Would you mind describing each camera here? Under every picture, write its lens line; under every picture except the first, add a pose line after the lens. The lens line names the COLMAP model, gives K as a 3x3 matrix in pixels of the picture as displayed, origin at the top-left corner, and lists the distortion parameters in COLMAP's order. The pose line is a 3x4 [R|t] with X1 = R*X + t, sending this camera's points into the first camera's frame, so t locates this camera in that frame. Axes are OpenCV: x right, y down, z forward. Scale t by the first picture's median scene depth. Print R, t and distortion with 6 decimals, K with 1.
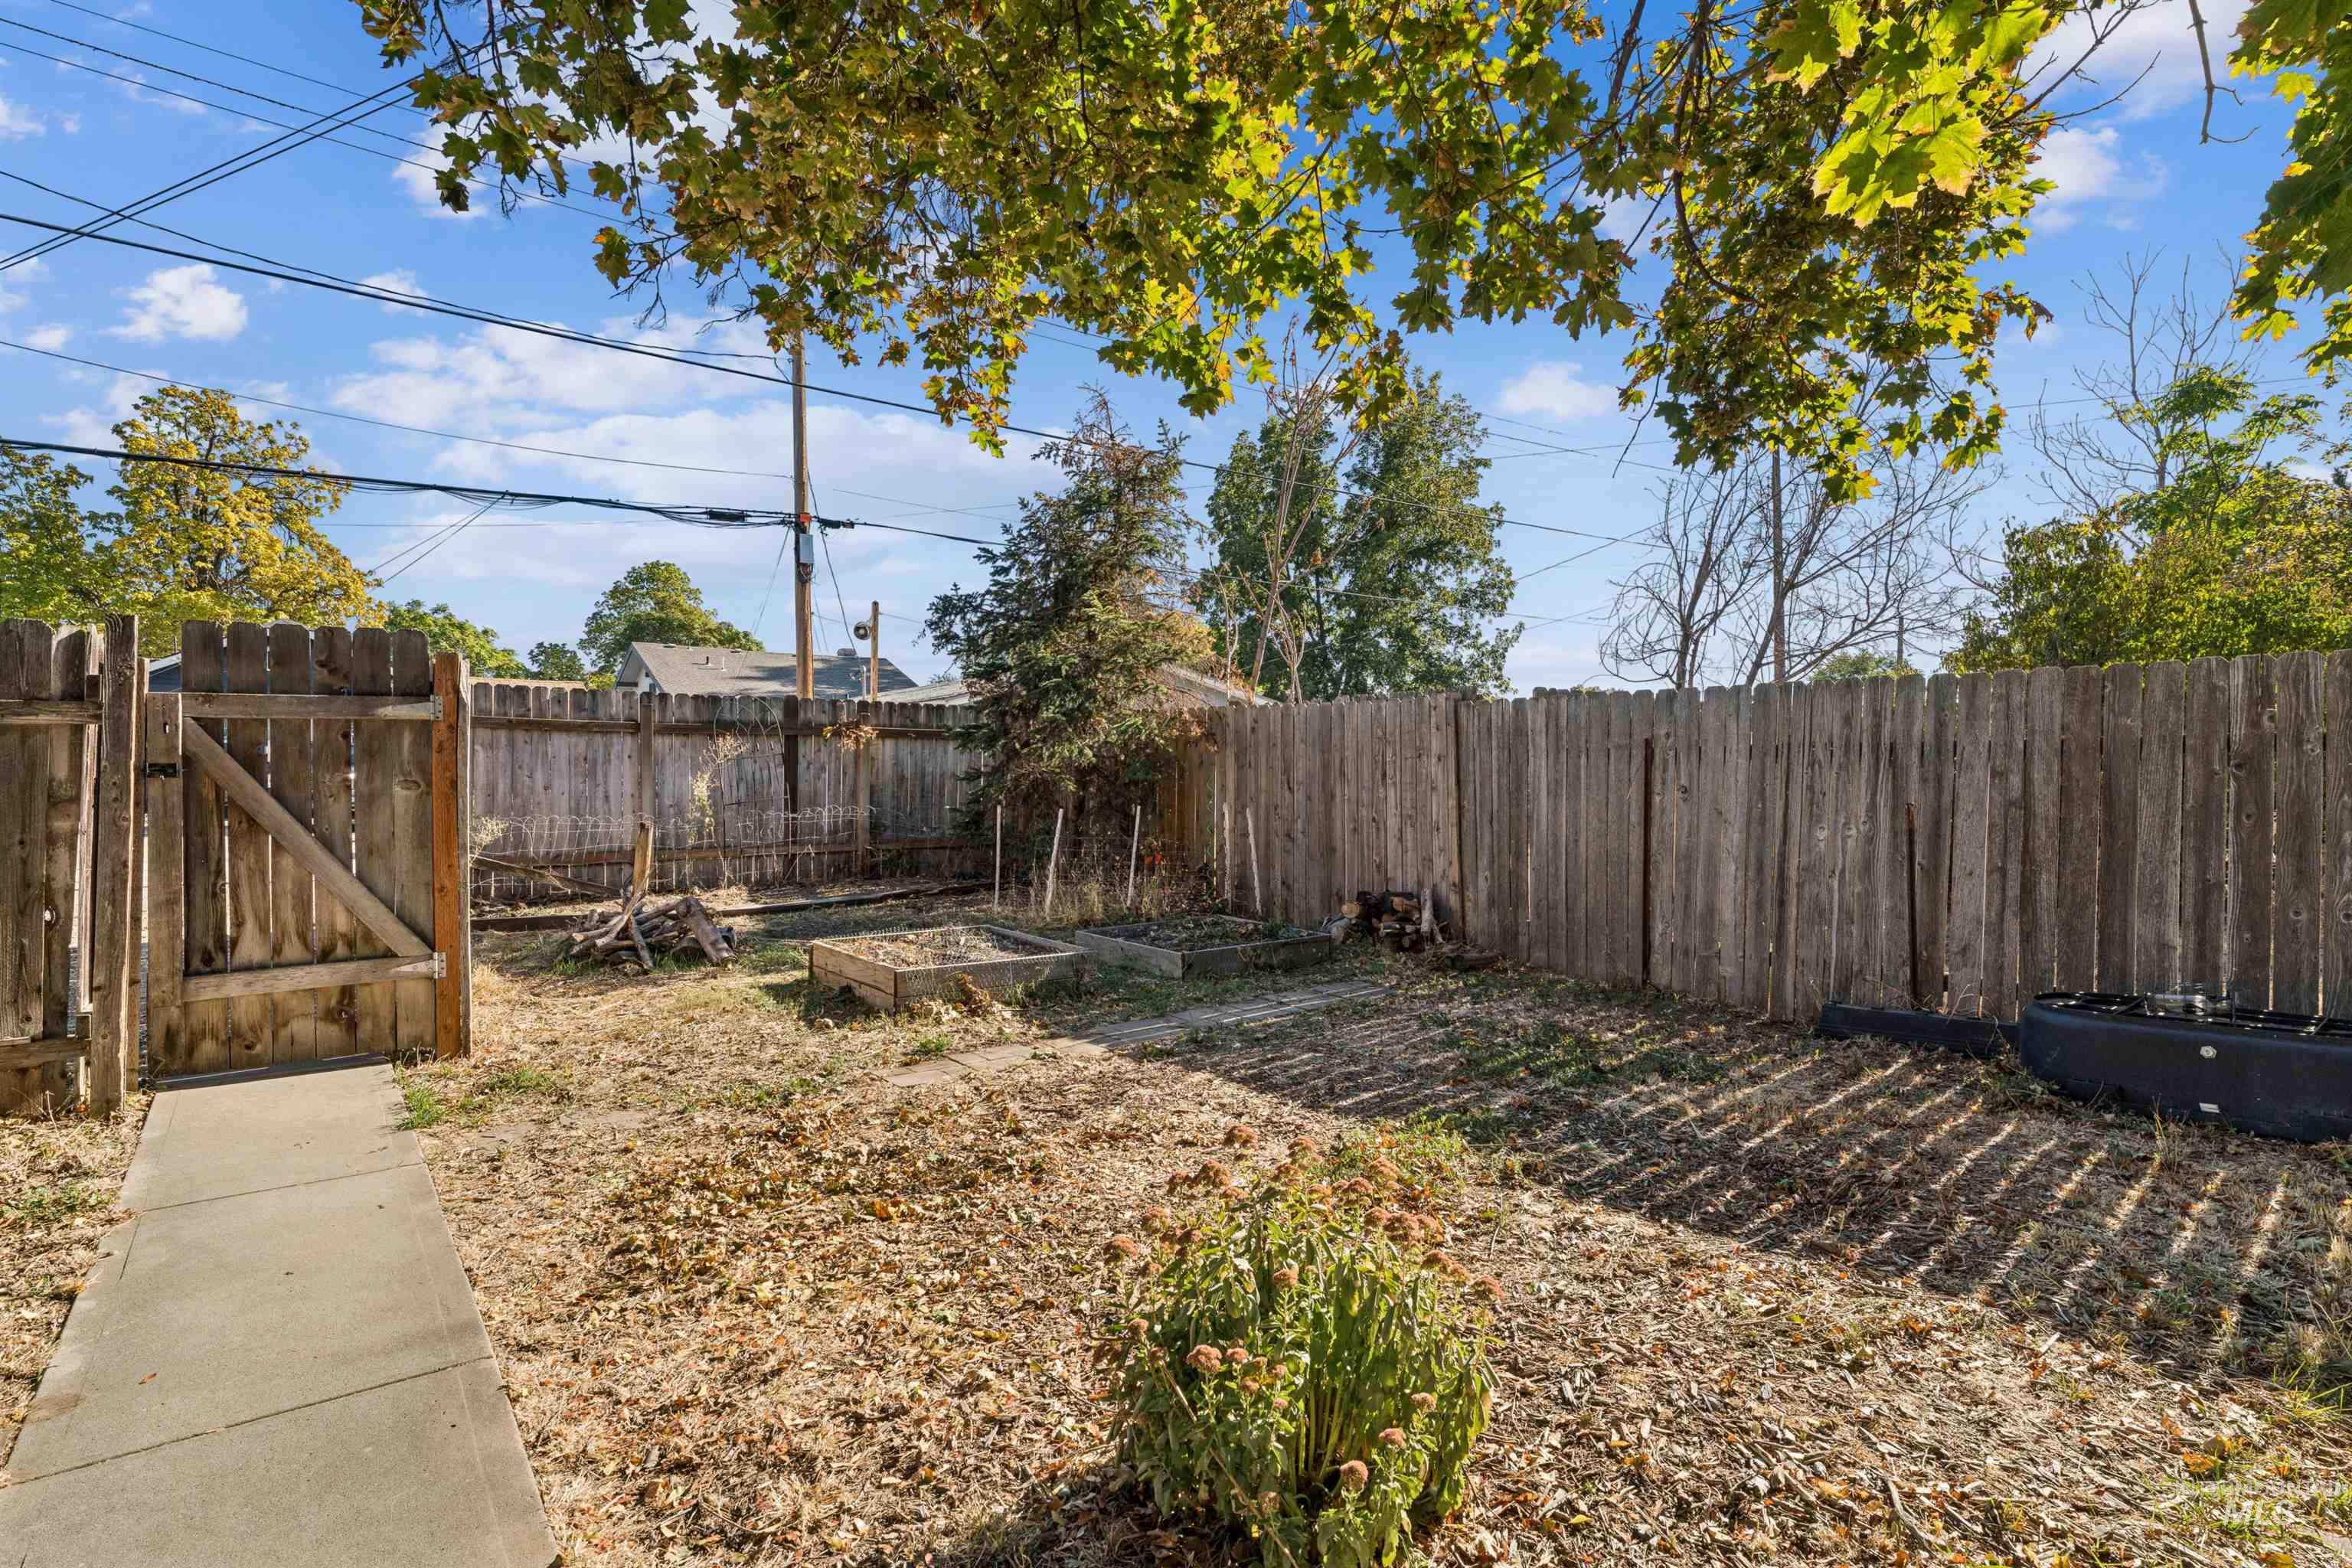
lens RADIAL K [[1142.0, 0, 1198.8], [0, 1142.0, 784.5], [0, 0, 1]] dist [-0.003683, 0.001559]
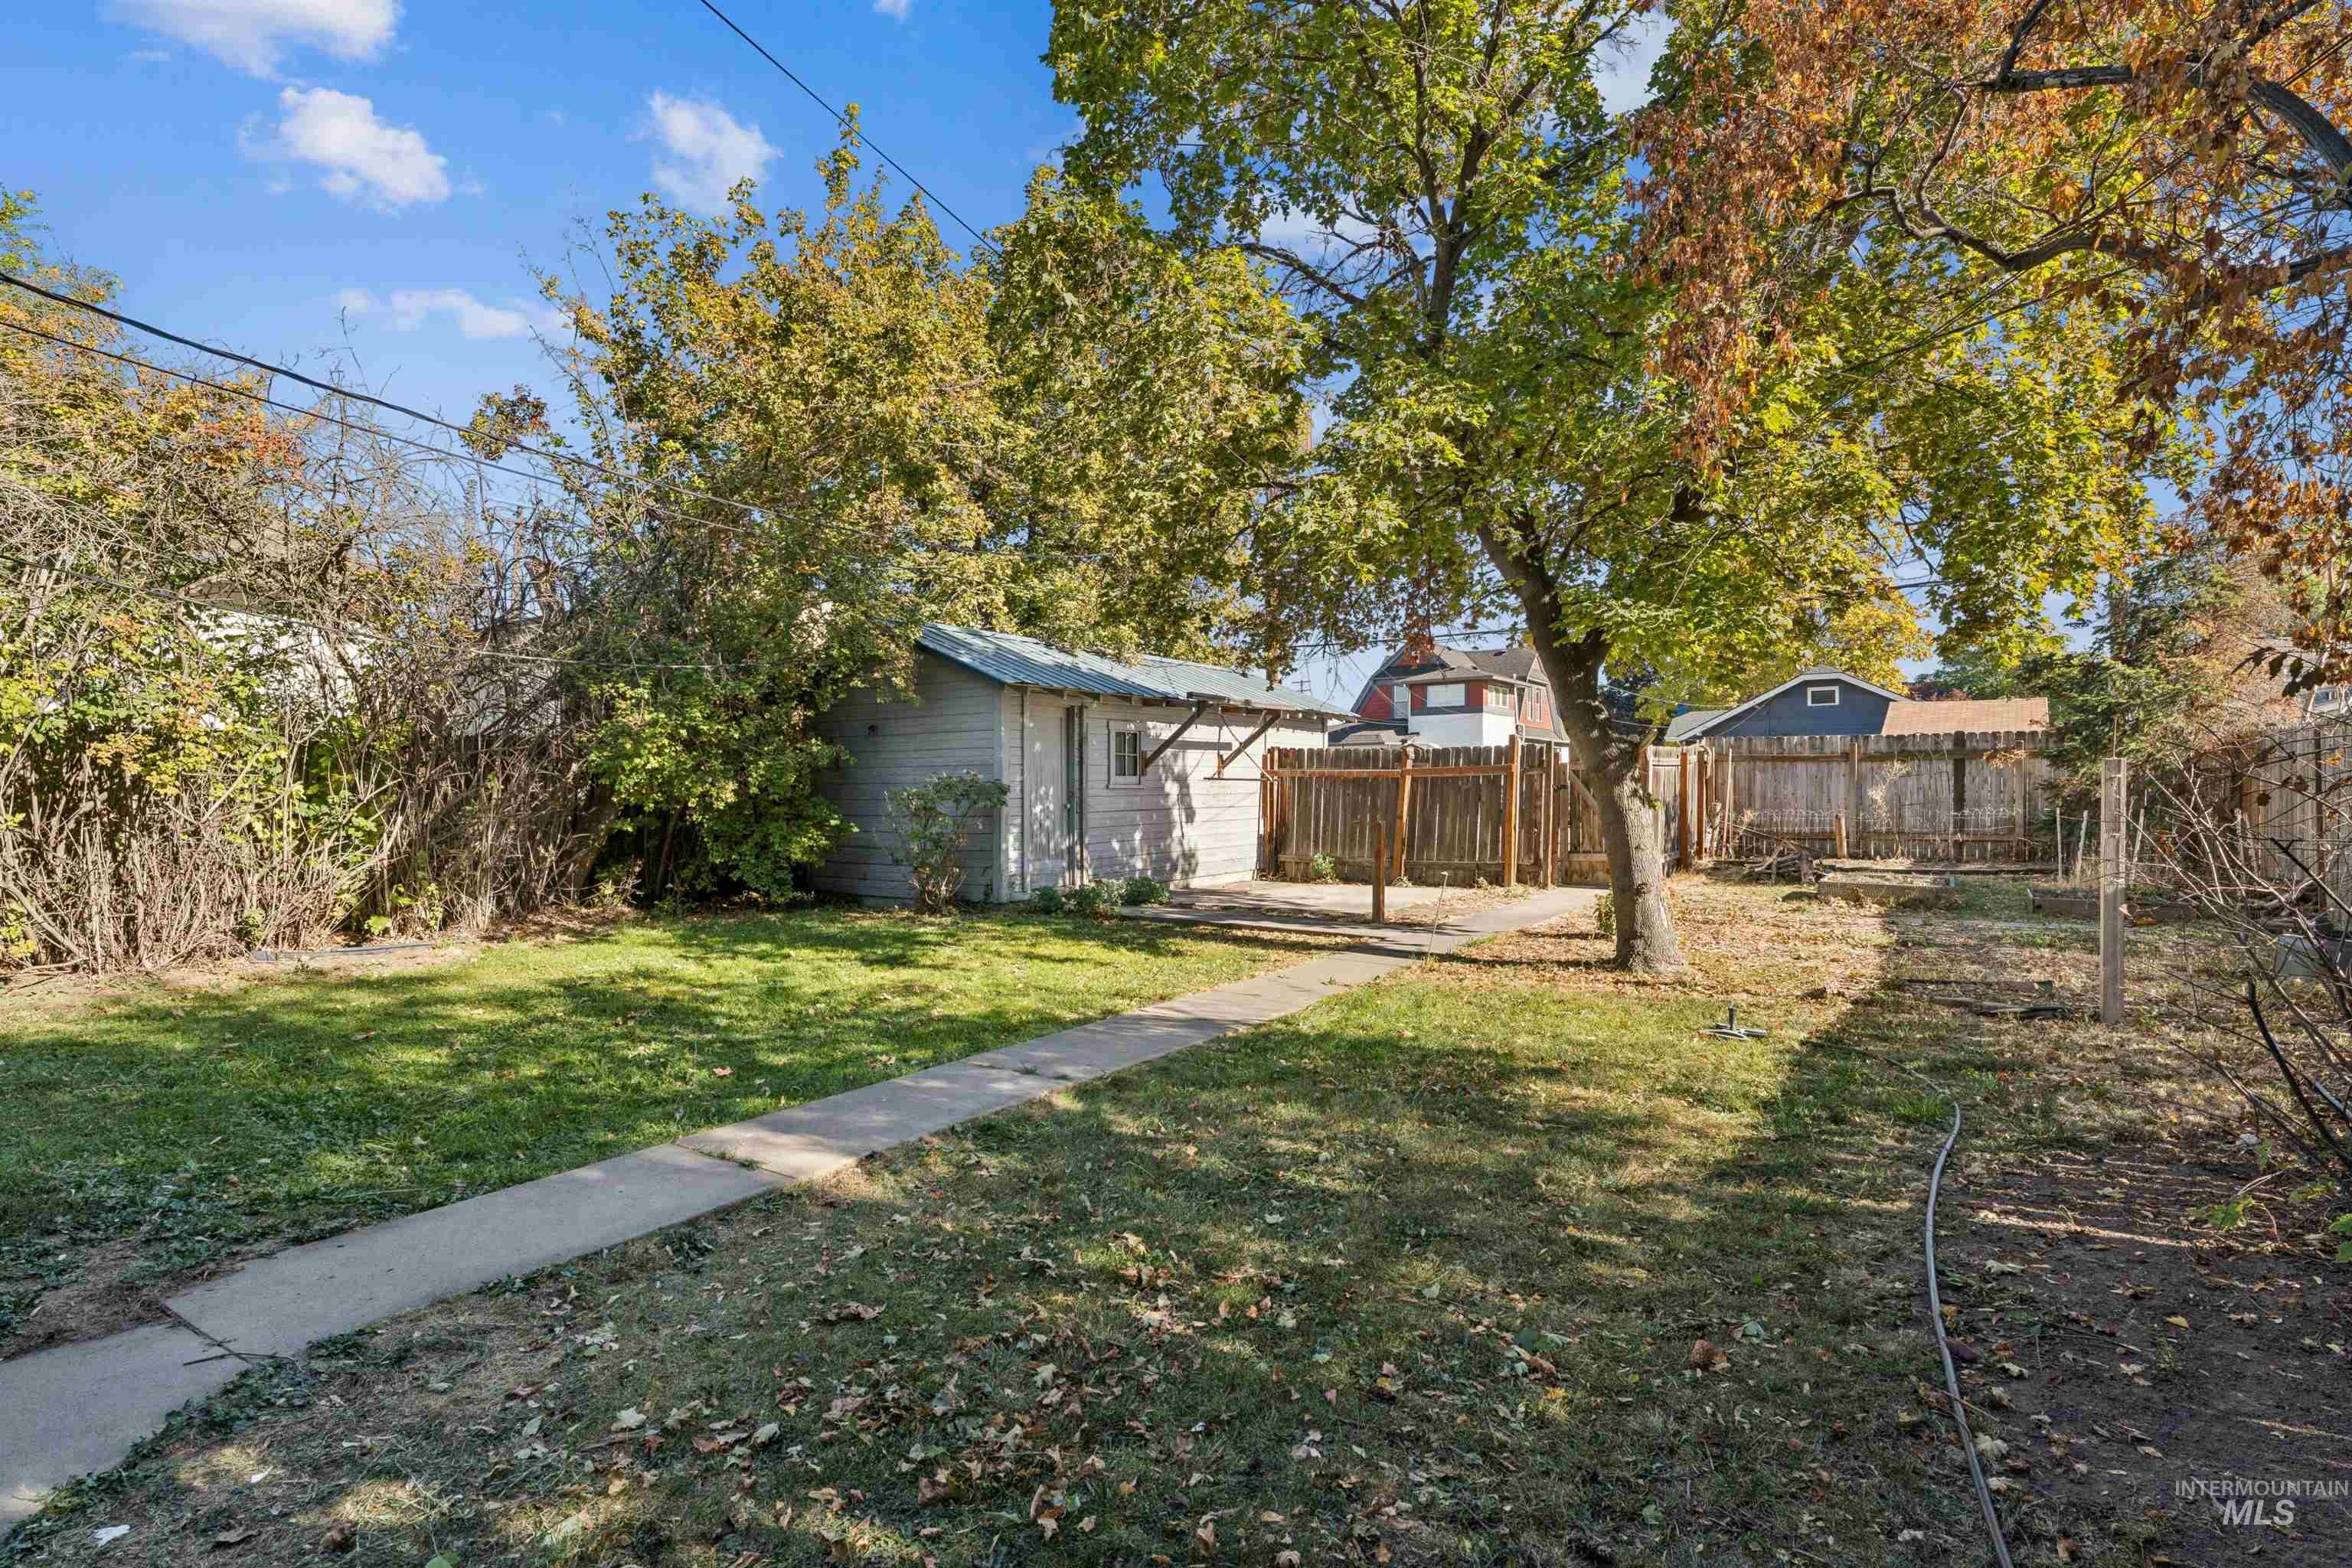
lens RADIAL K [[1142.0, 0, 1175.9], [0, 1142.0, 800.0], [0, 0, 1]] dist [-0.003683, 0.001559]
pose [[0.314155, 0.008319, -0.949335, 1.651770], [-0.001892, 0.999965, 0.008136, 0.000026], [0.949370, -0.000760, 0.314160, -0.958863]]
